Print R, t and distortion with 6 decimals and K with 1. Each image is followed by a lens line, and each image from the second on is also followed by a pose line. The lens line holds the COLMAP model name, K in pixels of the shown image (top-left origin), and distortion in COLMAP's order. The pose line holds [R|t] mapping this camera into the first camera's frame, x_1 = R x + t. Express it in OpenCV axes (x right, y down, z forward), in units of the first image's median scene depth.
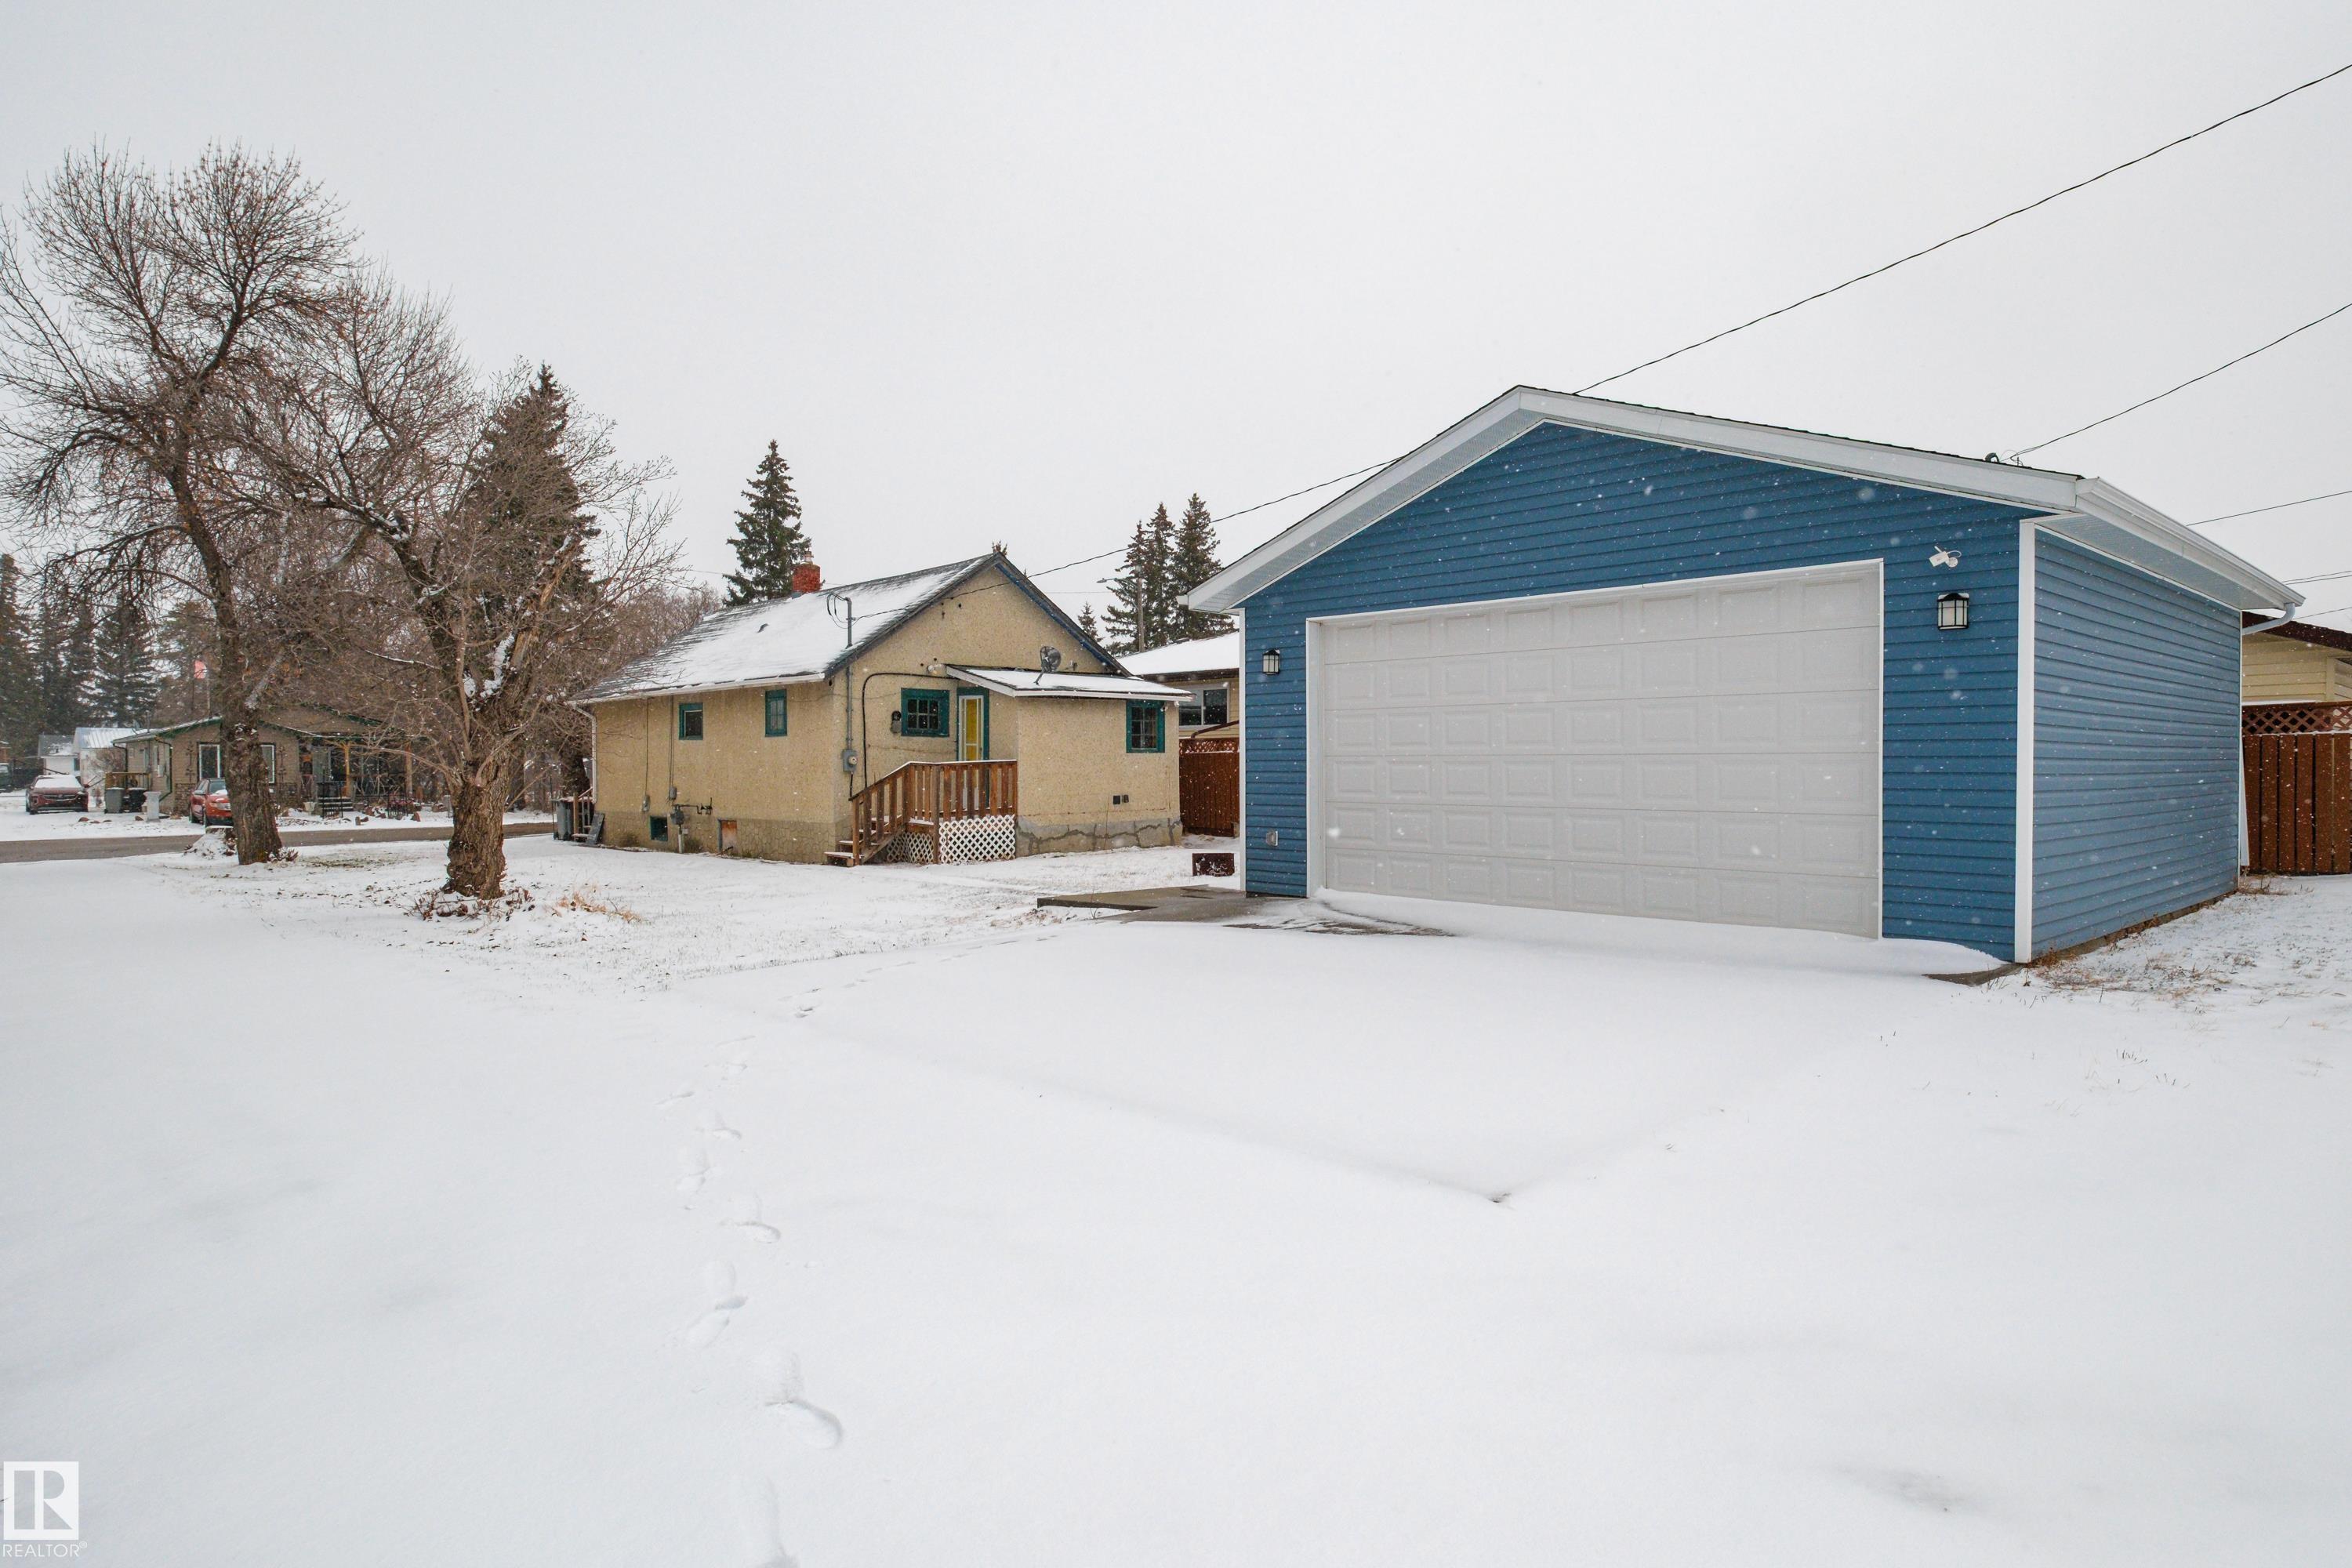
lens RADIAL K [[1342.7, 0, 1243.0], [0, 1342.7, 792.2], [0, 0, 1]] dist [-0.005936, 0.001110]
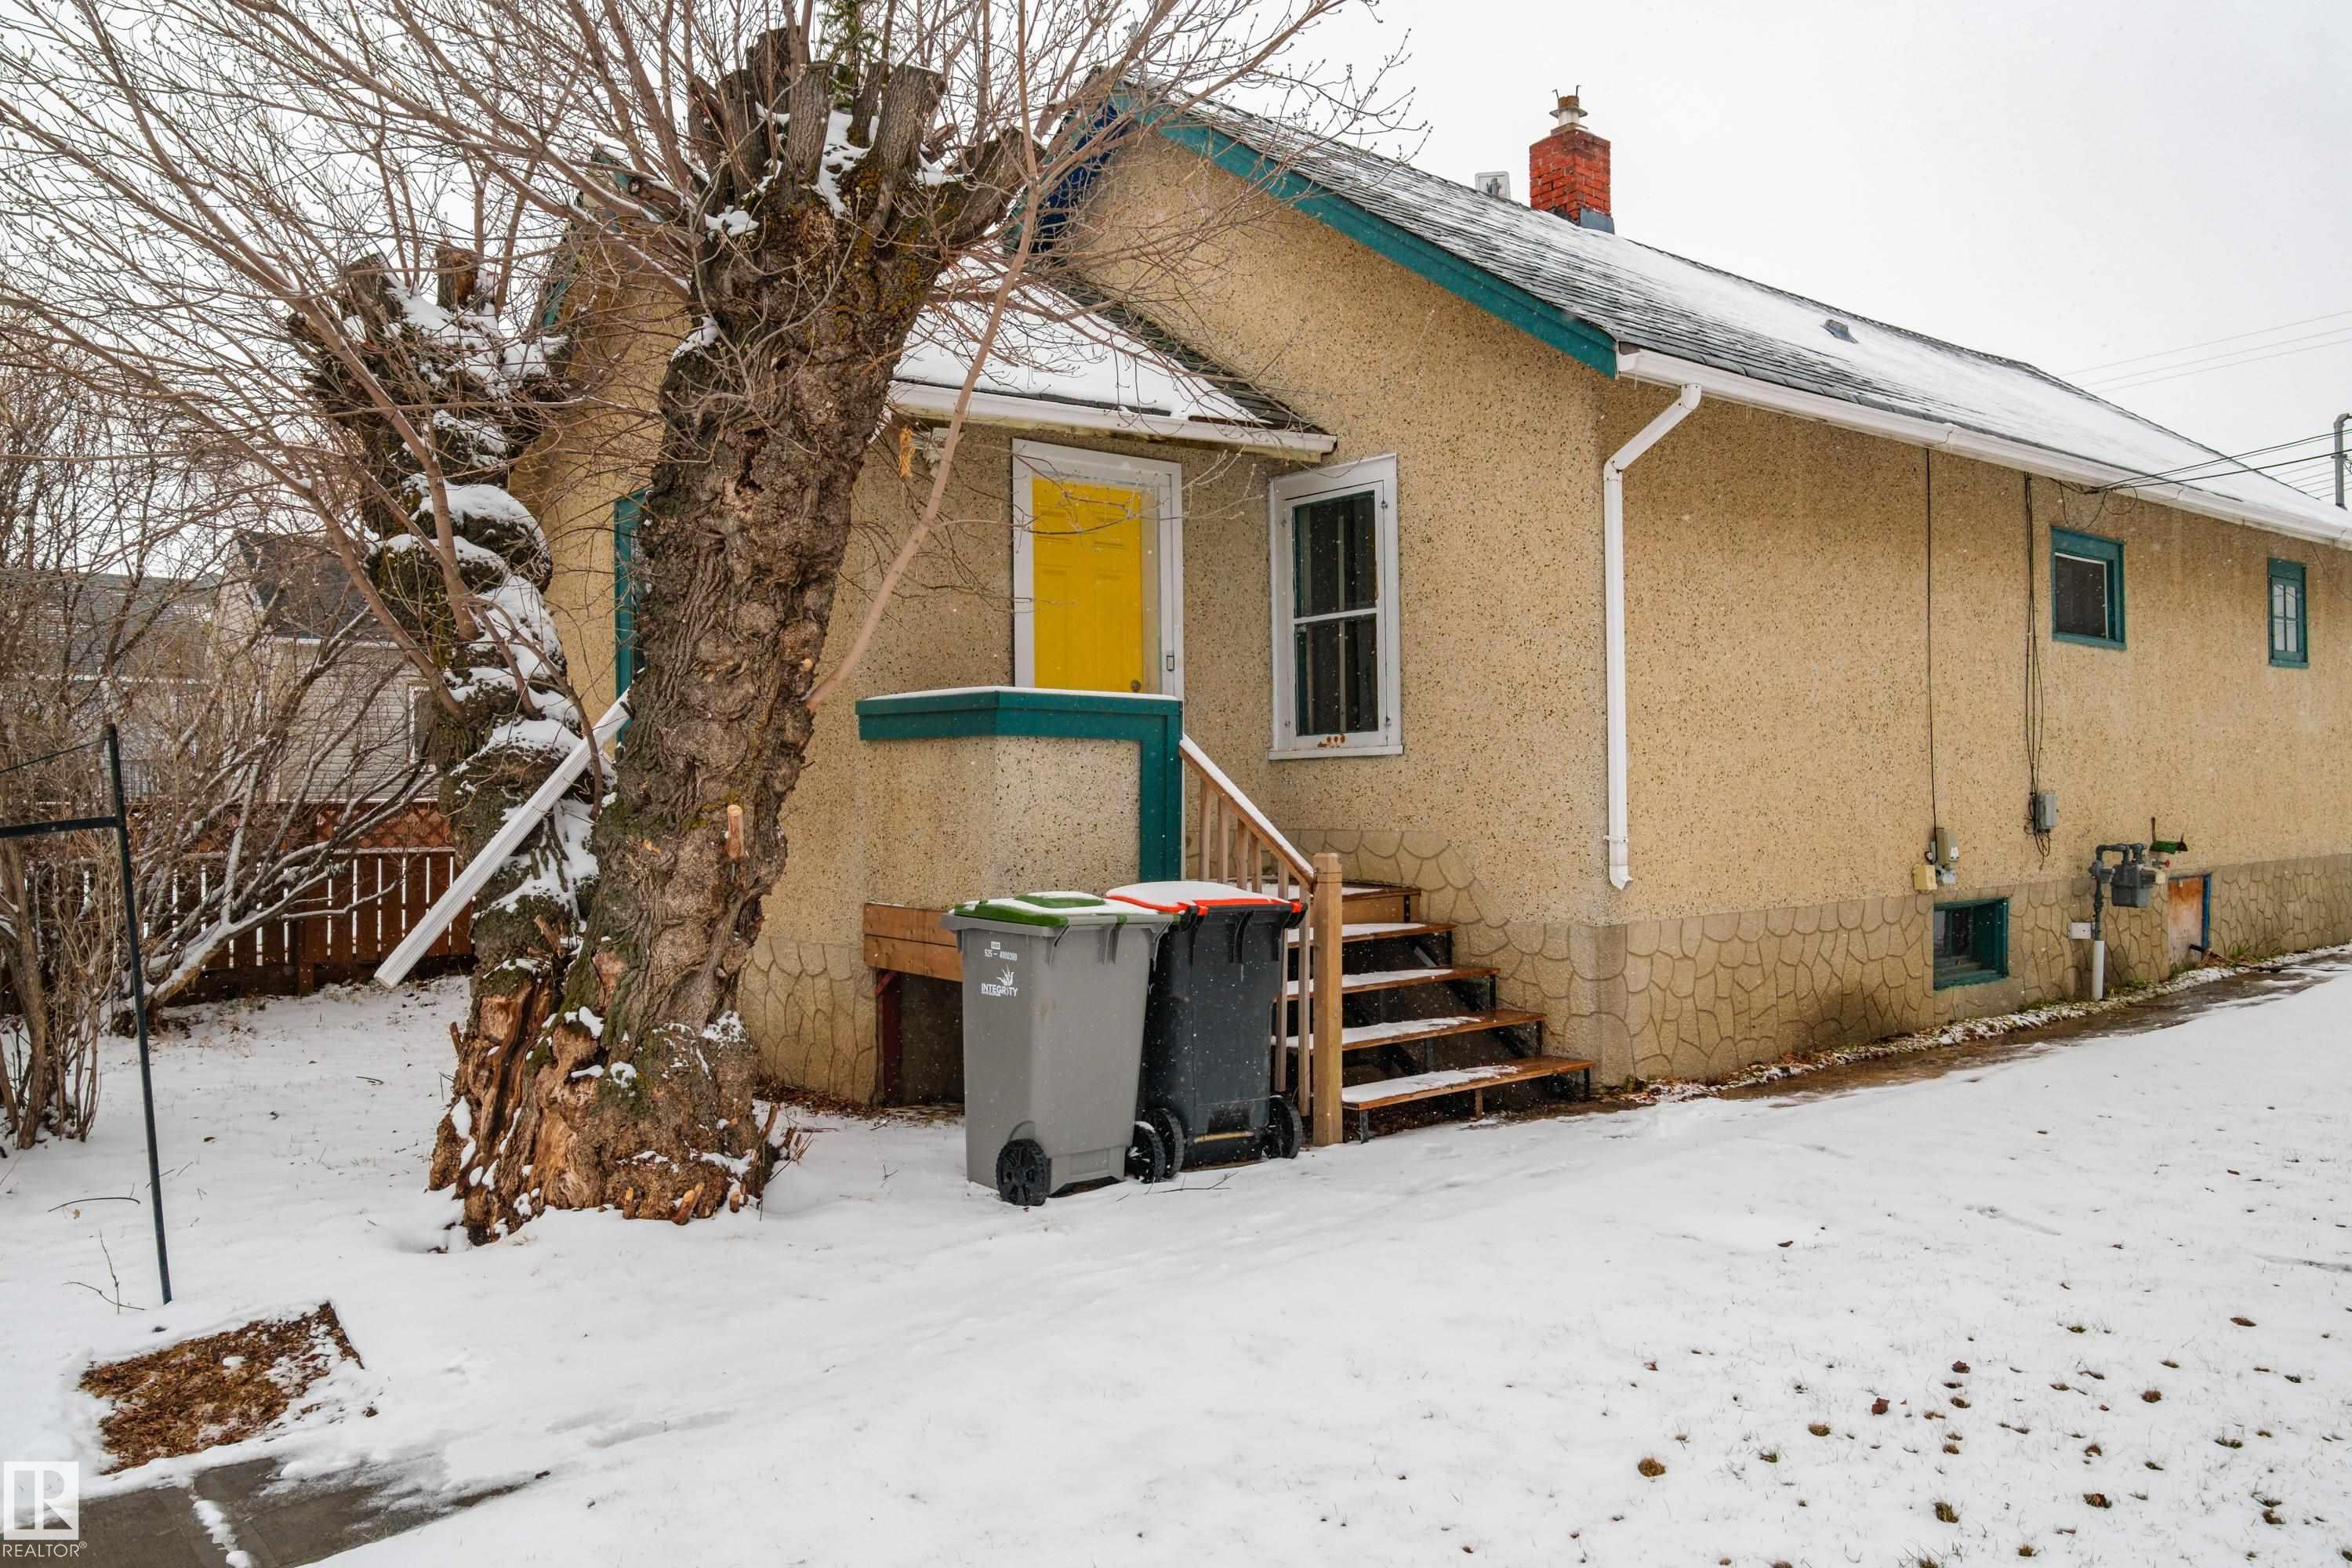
lens RADIAL K [[1732.6, 0, 1176.0], [0, 1732.6, 784.0], [0, 0, 1]] dist [-0.026771, 0.052557]
pose [[0.106632, 0.002997, 0.994294, -1.097135], [0.025427, 0.999660, -0.005740, -0.011063], [-0.993973, 0.025894, 0.106520, 1.515401]]
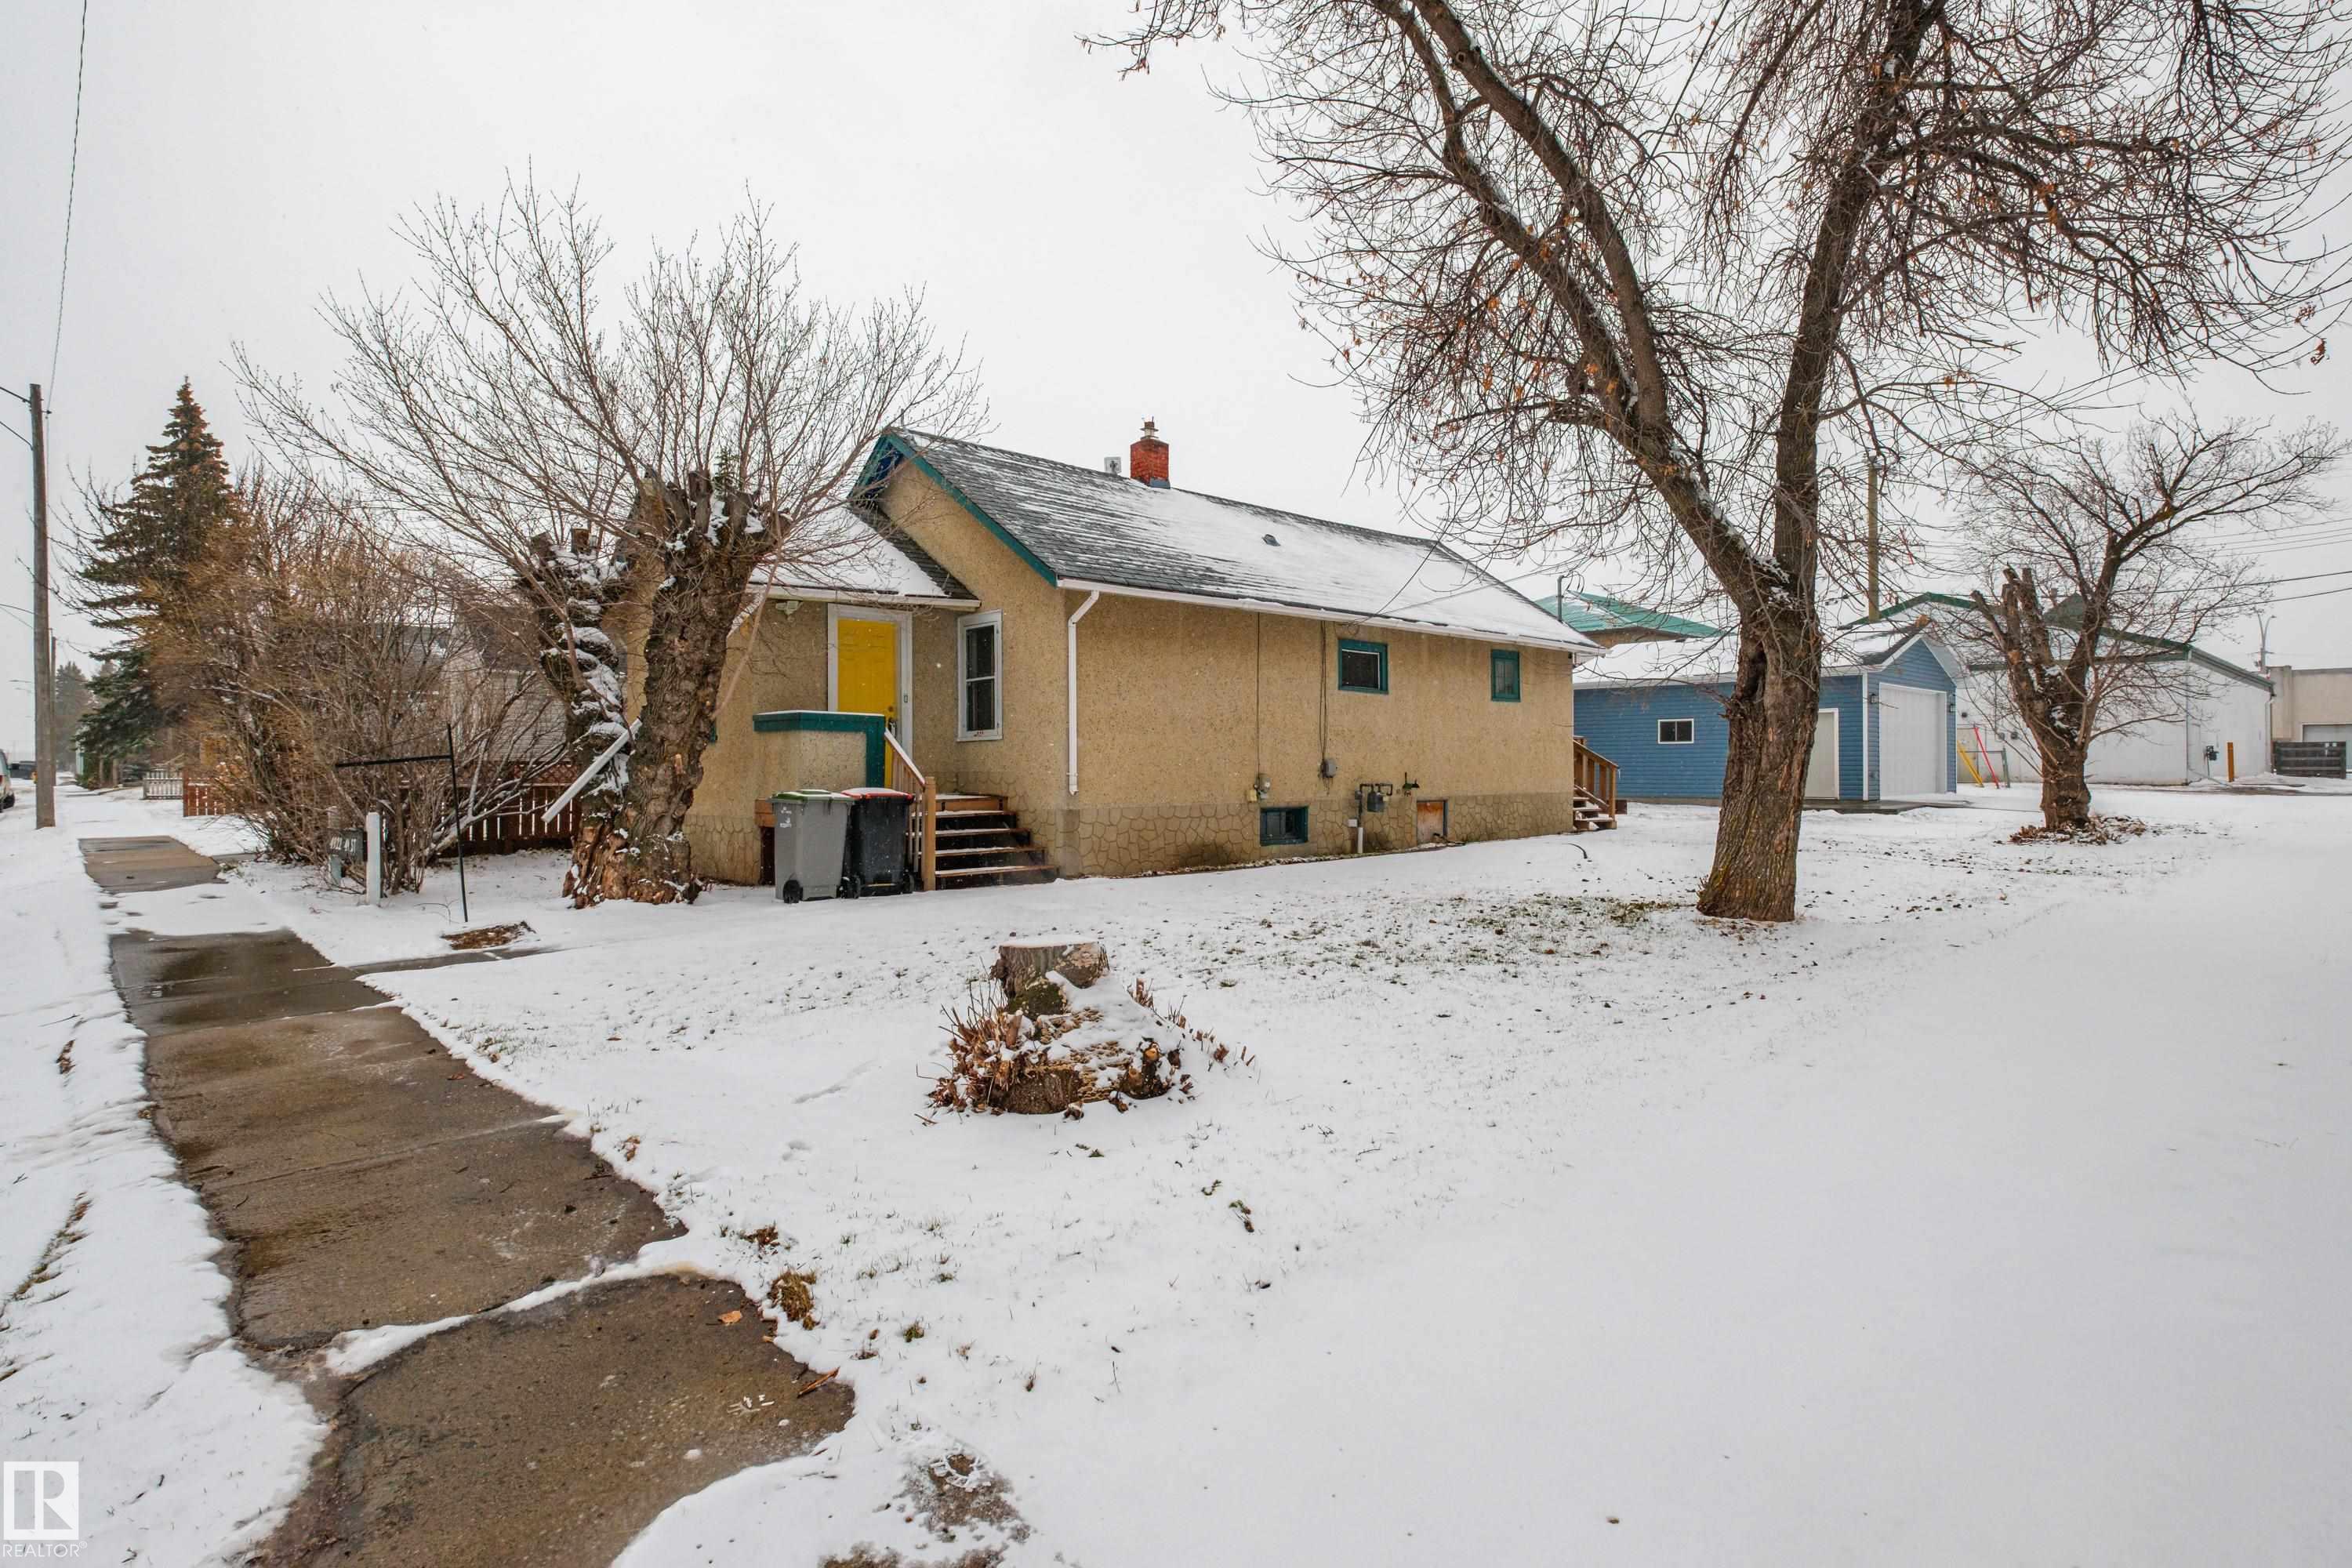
lens RADIAL K [[1163.2, 0, 1195.1], [0, 1163.2, 759.2], [0, 0, 1]] dist [-0.001253, -0.000062]
pose [[0.032807, 0.008063, 0.999429, -1.323742], [0.020507, 0.999752, -0.008739, -0.000253], [-0.999251, 0.020782, 0.032633, 1.377161]]
